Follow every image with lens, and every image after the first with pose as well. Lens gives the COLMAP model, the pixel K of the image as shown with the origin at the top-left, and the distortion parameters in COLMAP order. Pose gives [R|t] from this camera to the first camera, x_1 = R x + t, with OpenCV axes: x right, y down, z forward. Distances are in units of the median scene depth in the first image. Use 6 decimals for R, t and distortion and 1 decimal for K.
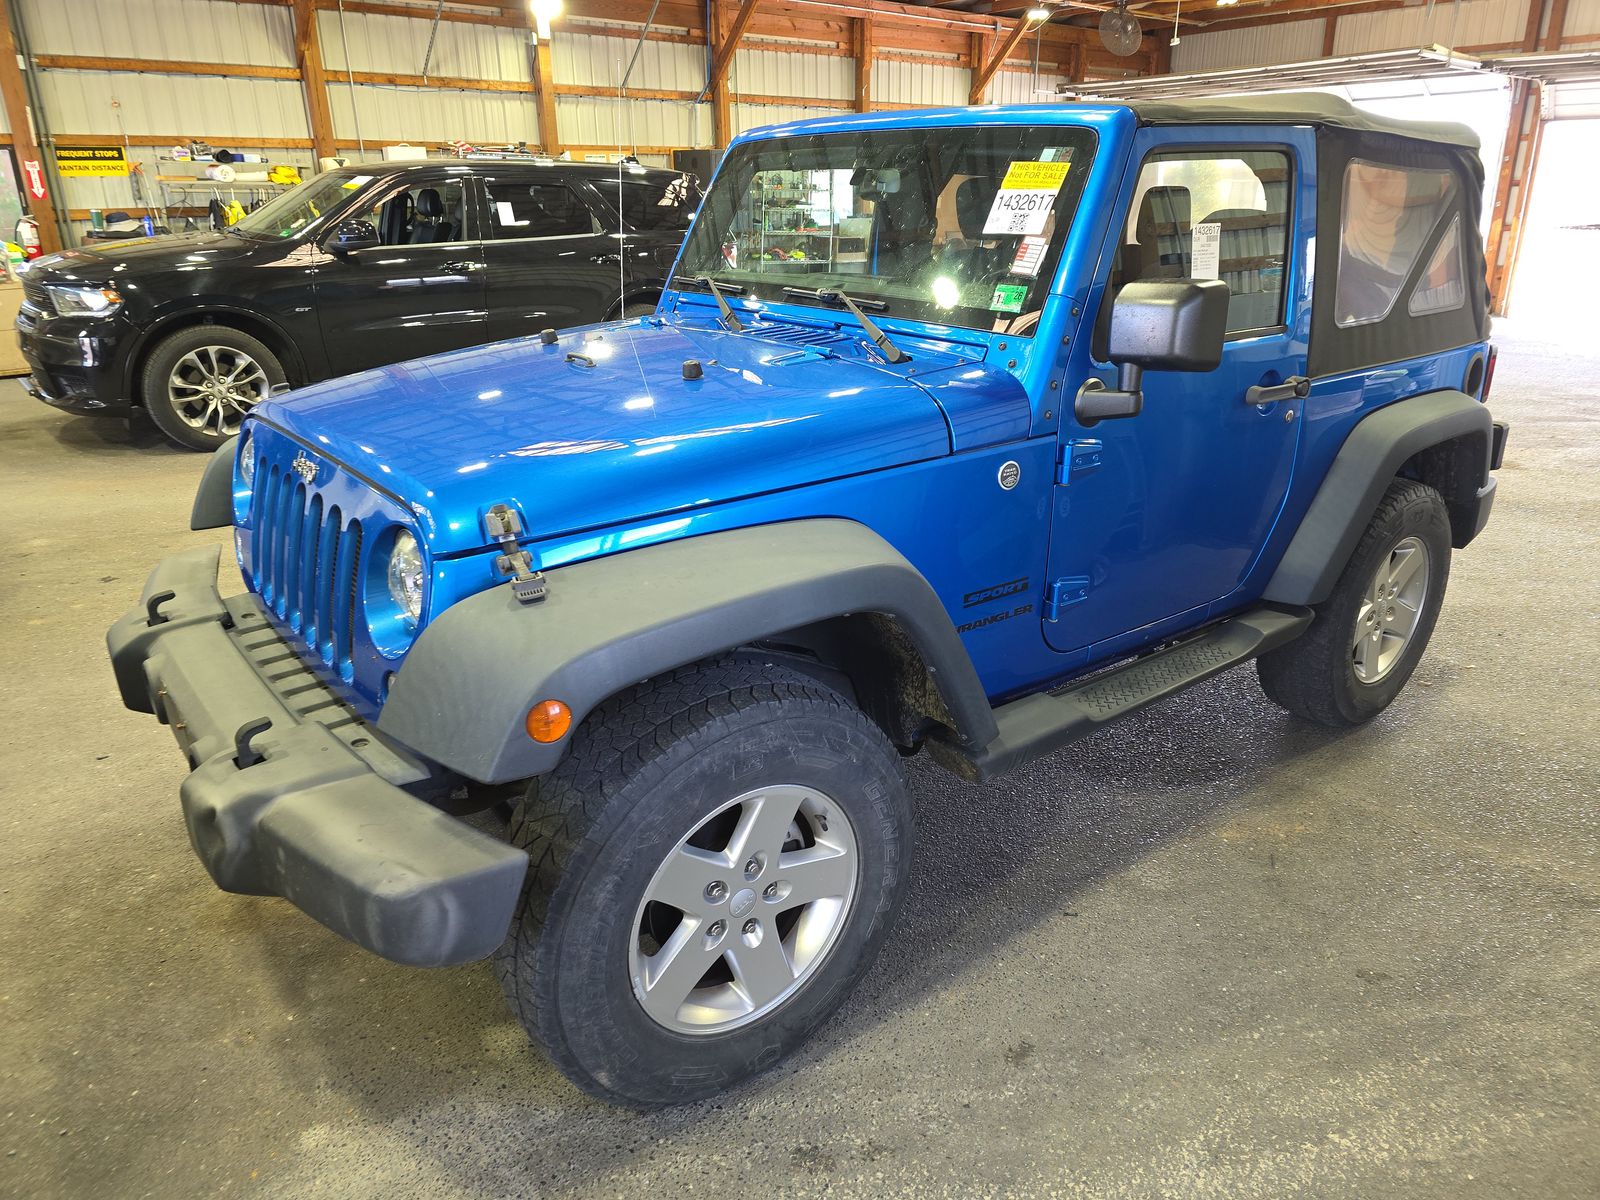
lens RADIAL K [[1093.0, 0, 801.6], [0, 1093.0, 575.8], [0, 0, 1]] dist [0.067047, -0.061074]
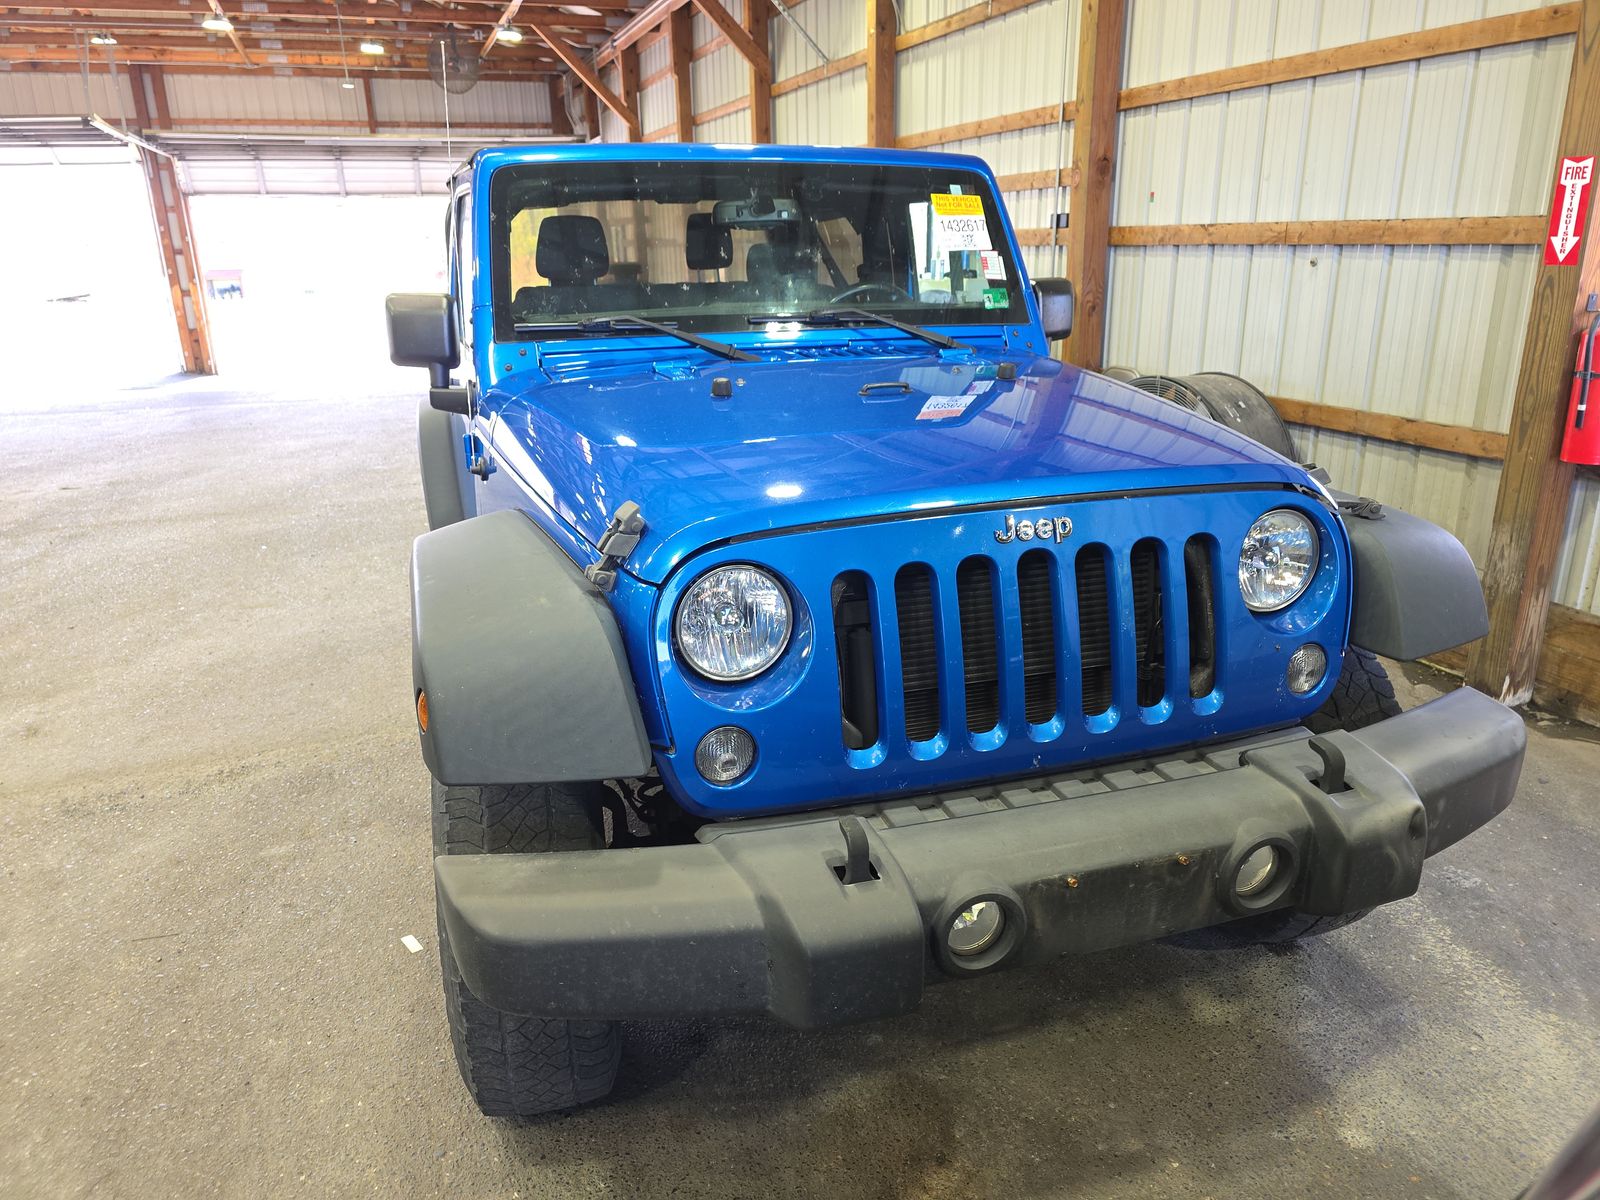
lens RADIAL K [[1093.0, 0, 801.6], [0, 1093.0, 575.8], [0, 0, 1]] dist [0.067047, -0.061074]
pose [[0.335046, -0.272179, 0.902032, -0.203806], [0.330230, 0.930561, 0.158128, -0.041210], [-0.882435, 0.244898, 0.401663, 0.137866]]
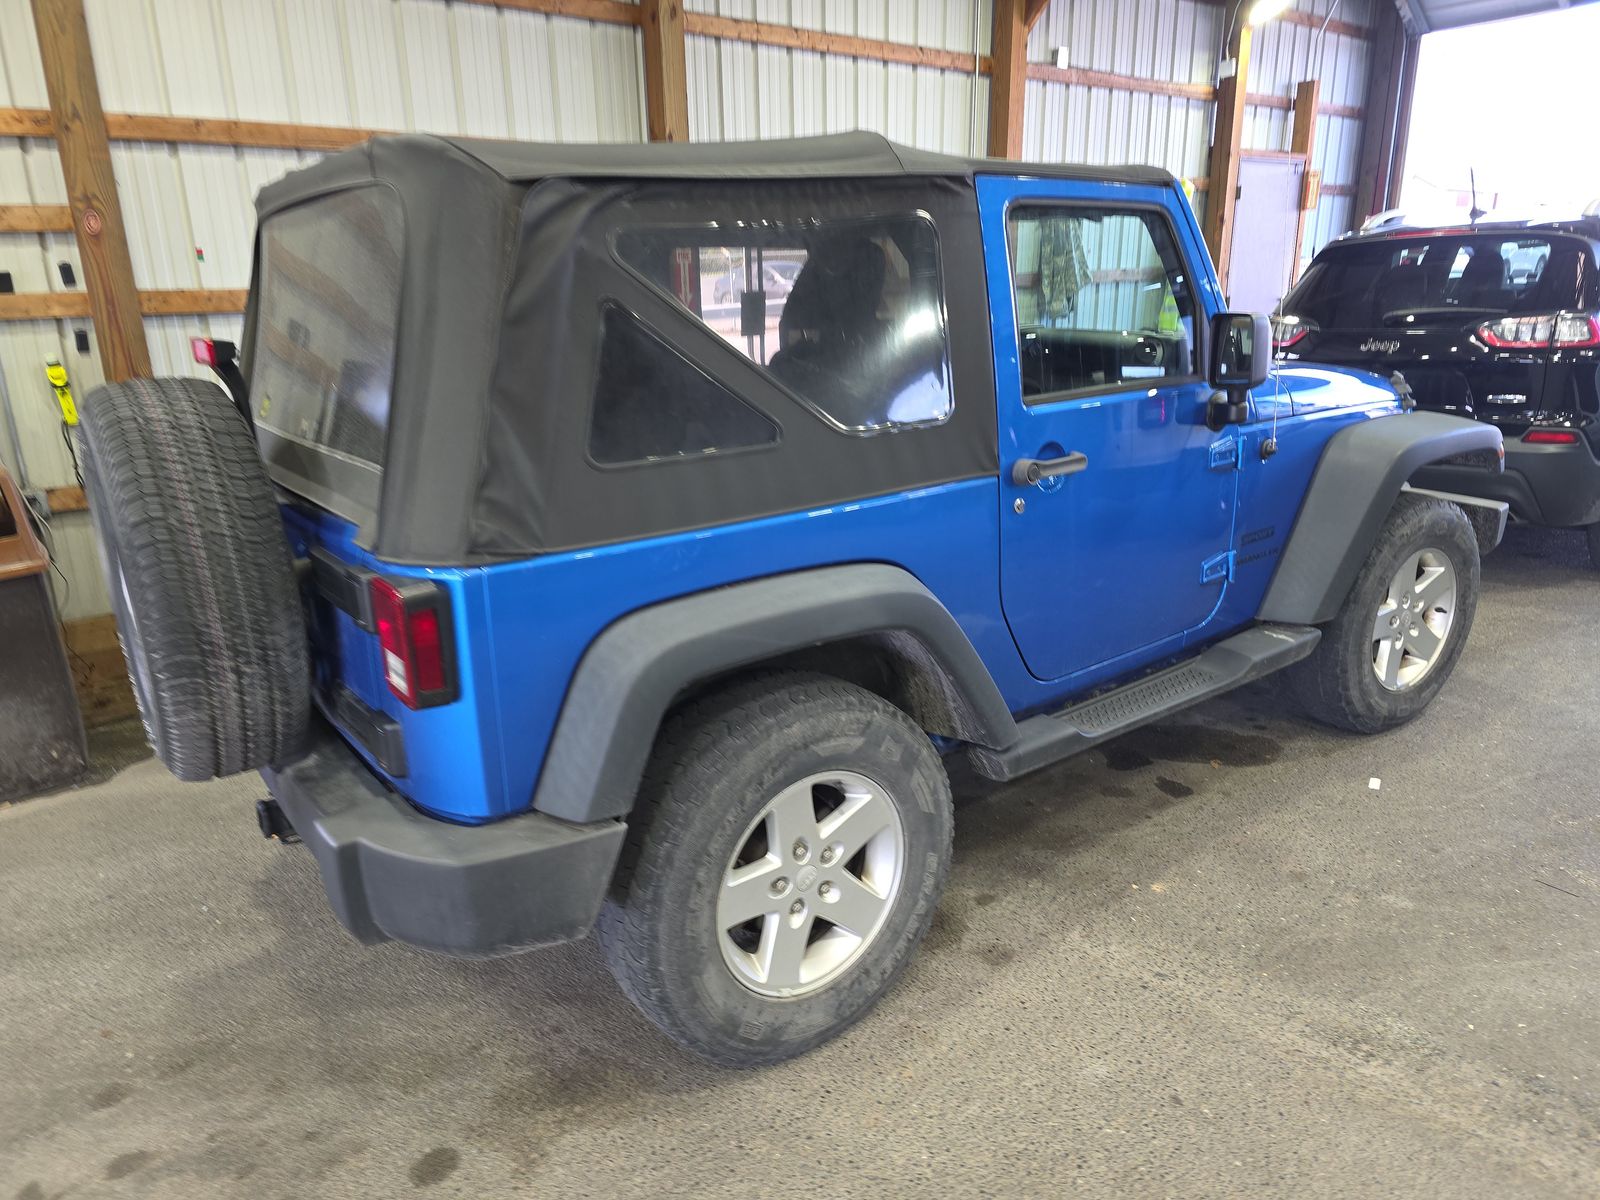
lens RADIAL K [[1078.2, 0, 800.0], [0, 1078.2, 600.0], [0, 0, 1]] dist [0.065565, -0.054227]
pose [[-0.999061, 0.037256, 0.022097, 0.031697], [0.043141, 0.809979, 0.584870, -0.150158], [0.003892, 0.585275, -0.810826, 0.440204]]
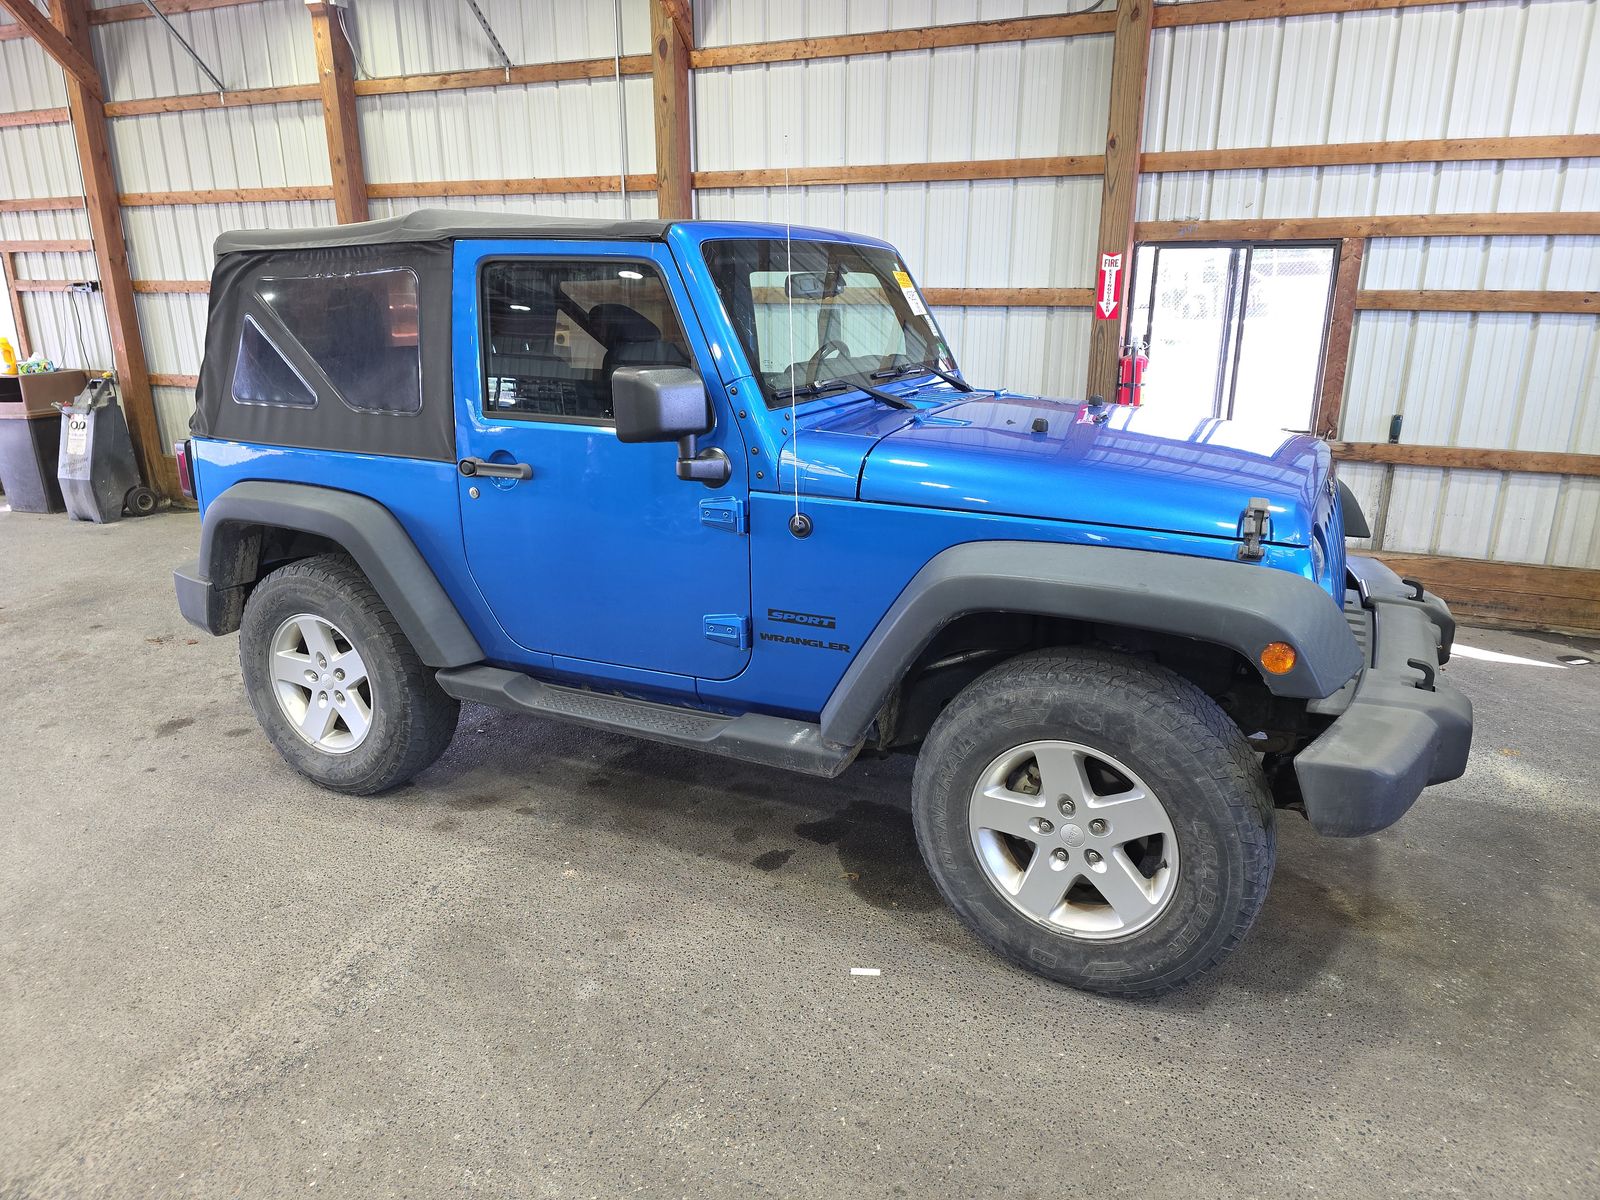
lens RADIAL K [[1093.0, 0, 801.6], [0, 1093.0, 575.8], [0, 0, 1]] dist [0.067047, -0.061074]
pose [[-0.433557, -0.230832, 0.871060, -0.222813], [0.308586, 0.870158, 0.384187, -0.111655], [-0.846642, 0.435364, -0.306031, 0.313932]]
